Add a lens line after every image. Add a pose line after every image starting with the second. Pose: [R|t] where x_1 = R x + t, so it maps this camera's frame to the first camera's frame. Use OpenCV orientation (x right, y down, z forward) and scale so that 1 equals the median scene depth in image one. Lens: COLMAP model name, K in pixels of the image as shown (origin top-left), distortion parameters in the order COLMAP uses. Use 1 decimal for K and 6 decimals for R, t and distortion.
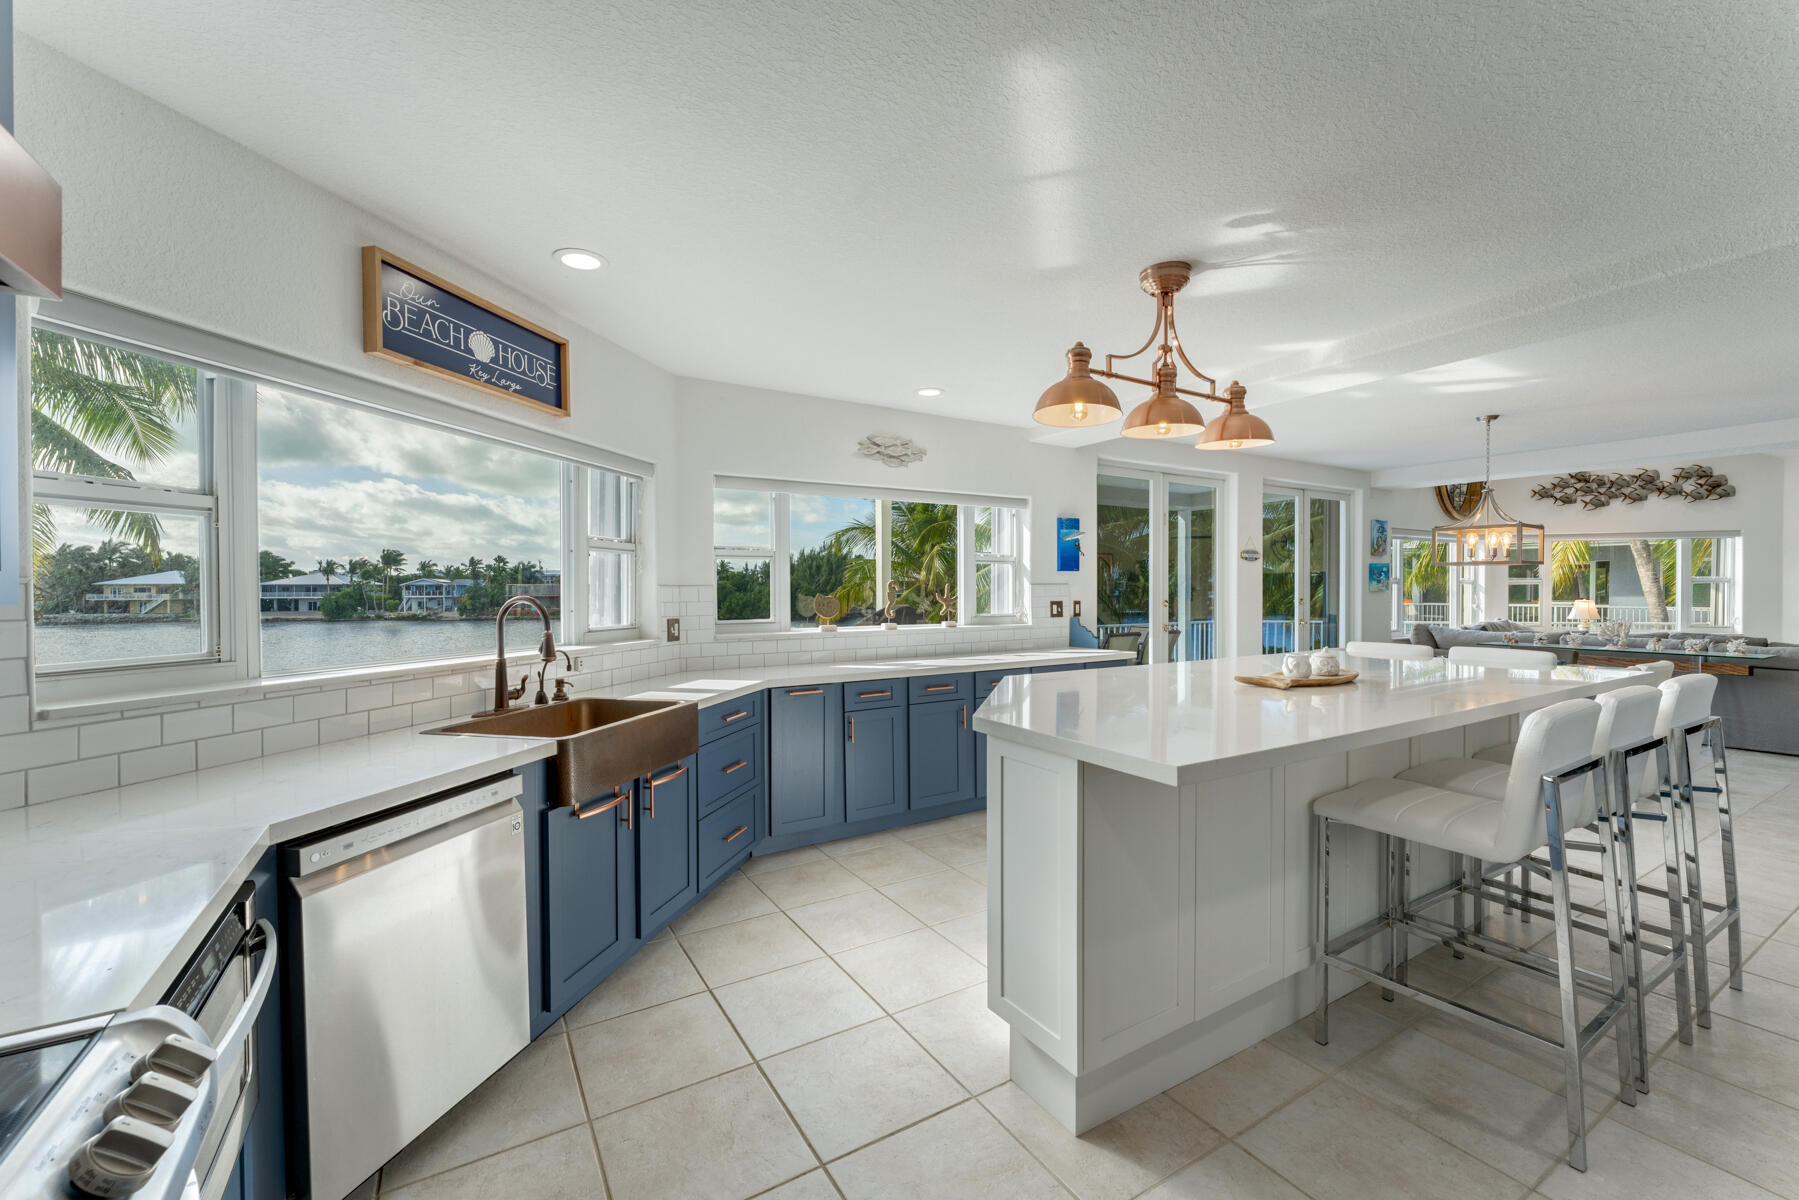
lens RADIAL K [[735.6, 0, 899.5], [0, 735.6, 600.0], [0, 0, 1]] dist [0.007169, -0.000072]
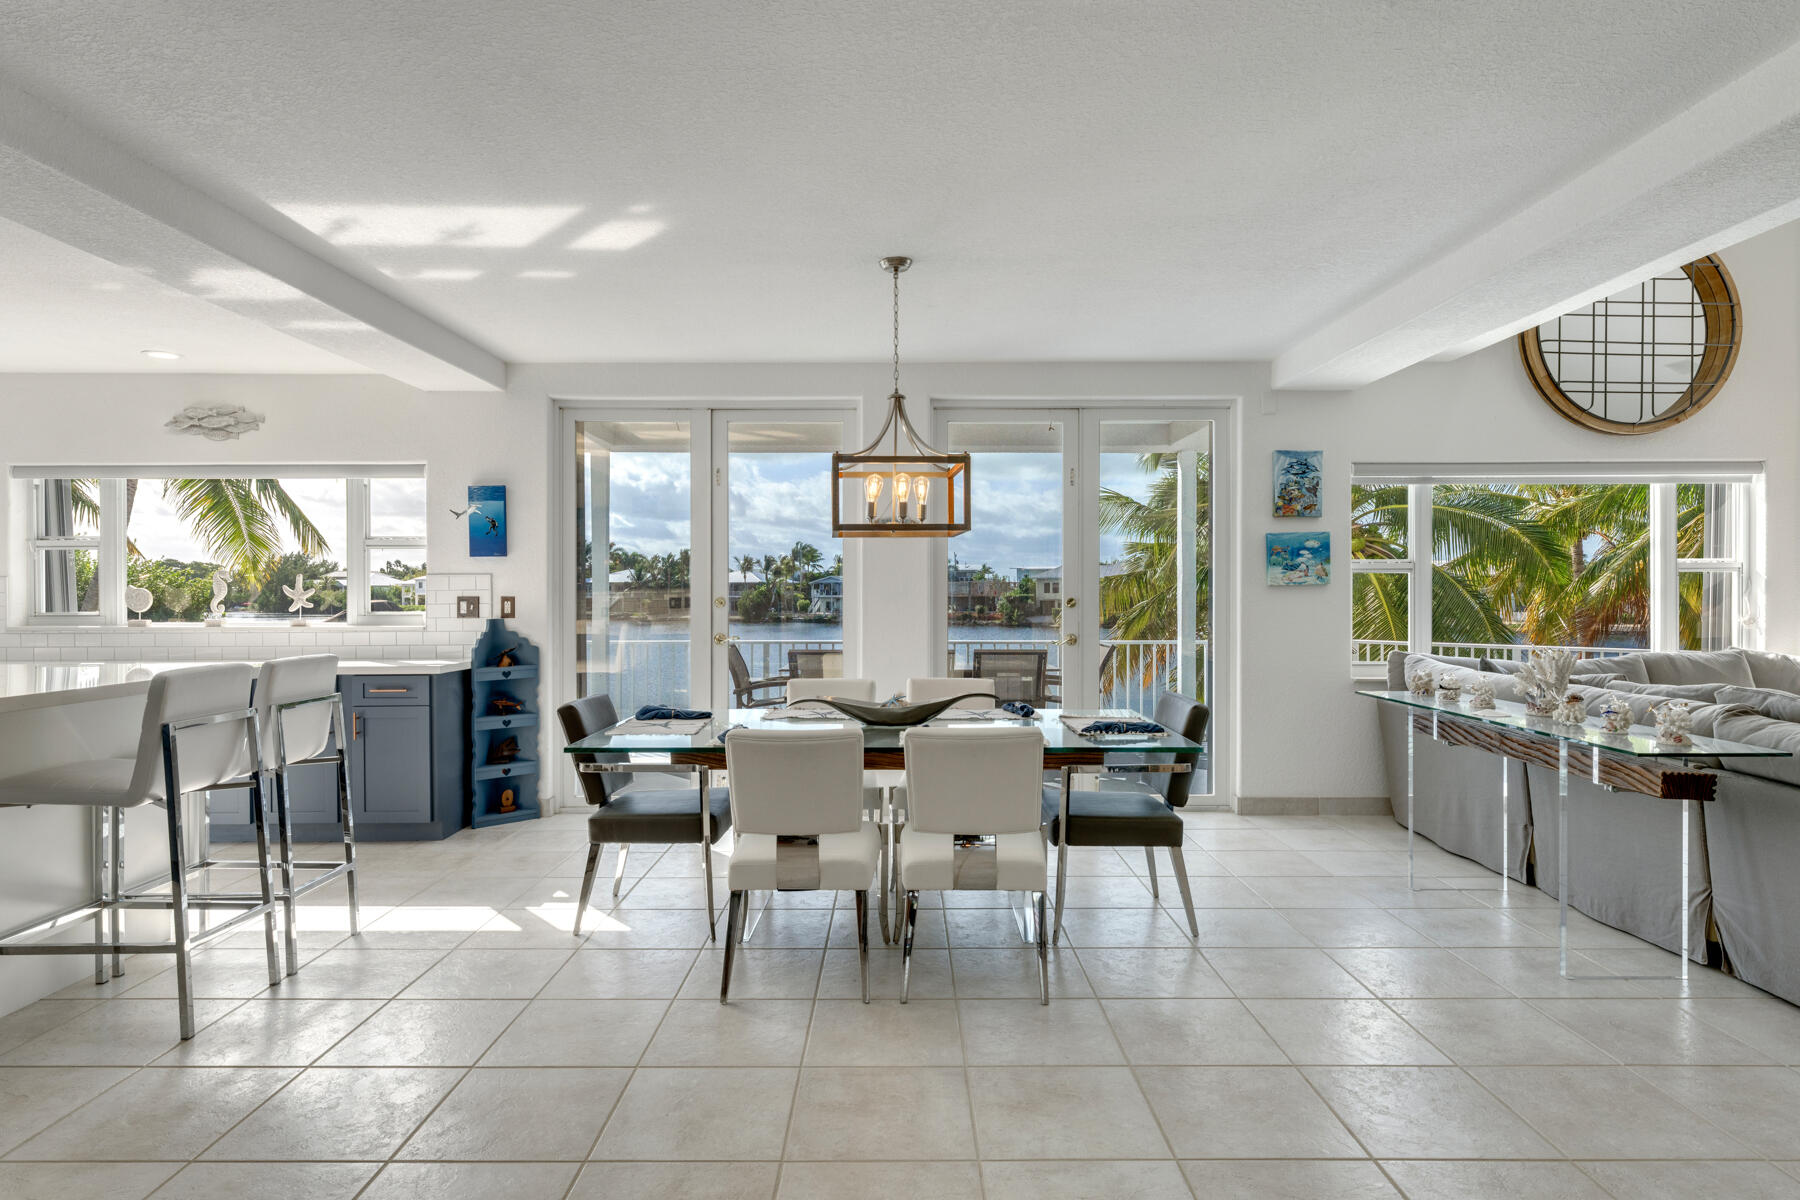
lens RADIAL K [[1008.8, 0, 900.0], [0, 1008.8, 600.0], [0, 0, 1]] dist [-0.004855, -0.000766]
pose [[0.860262, 0.008176, -0.509787, 0.669441], [-0.010022, 0.999949, -0.000875, 0.000801], [0.509754, 0.005861, 0.860300, 0.199715]]
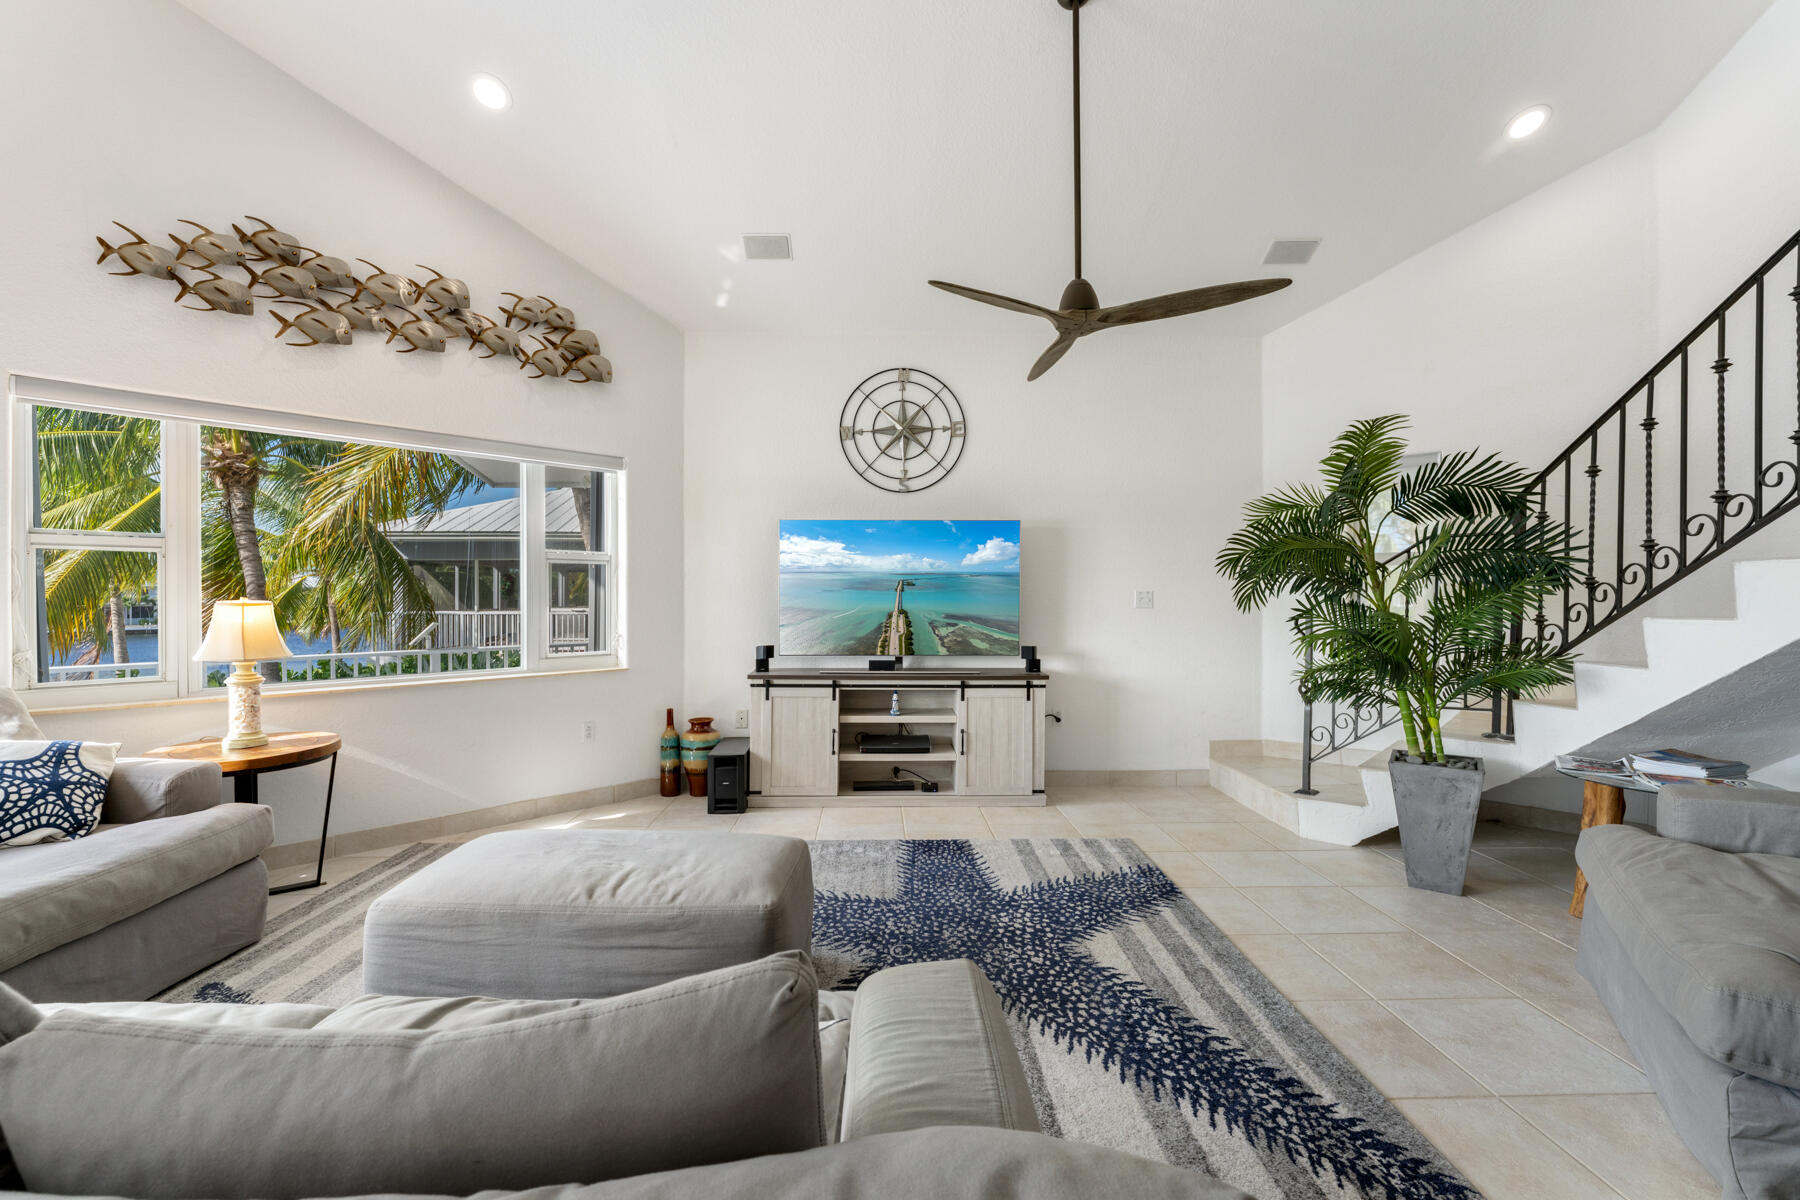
lens RADIAL K [[792.6, 0, 900.0], [0, 792.6, 600.0], [0, 0, 1]] dist [-0.000759, -0.000510]
pose [[0.506503, -0.001611, 0.862237, 0.768924], [0.010855, 0.999931, -0.004508, 0.004468], [-0.862170, 0.011643, 0.506485, 0.574048]]
